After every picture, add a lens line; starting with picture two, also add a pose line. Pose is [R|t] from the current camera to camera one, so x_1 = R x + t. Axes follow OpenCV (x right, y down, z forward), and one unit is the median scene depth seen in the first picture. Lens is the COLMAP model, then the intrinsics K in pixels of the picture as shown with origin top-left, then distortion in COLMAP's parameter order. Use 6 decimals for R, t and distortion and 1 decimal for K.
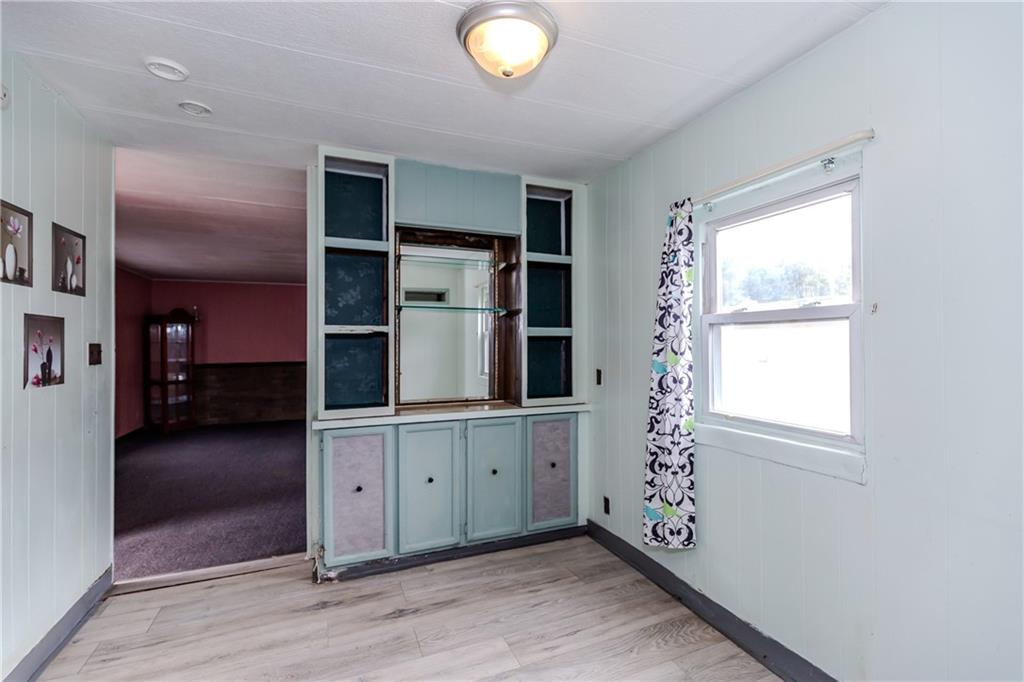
lens RADIAL K [[461.1, 0, 515.1], [0, 461.1, 340.8], [0, 0, 1]] dist [0.003038, 0.000573]
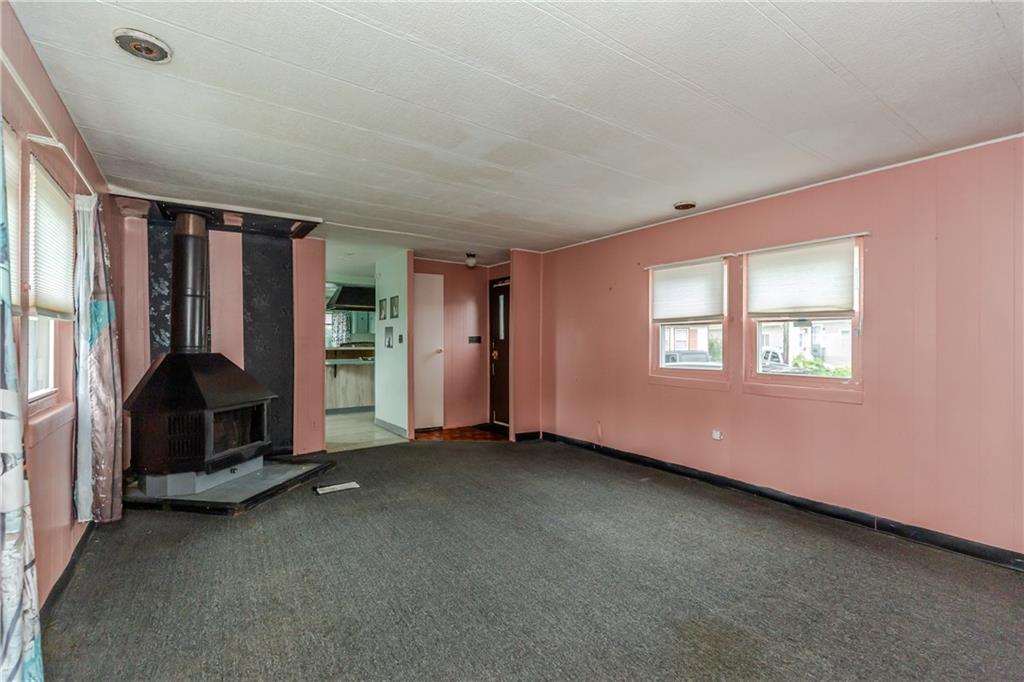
lens RADIAL K [[461.1, 0, 511.1], [0, 461.1, 338.0], [0, 0, 1]] dist [0.003038, 0.000573]
pose [[0.867968, 0.002043, -0.496616, 1.258532], [0.005227, 0.999899, 0.013248, -0.010873], [0.496593, -0.014095, 0.867869, -1.302318]]
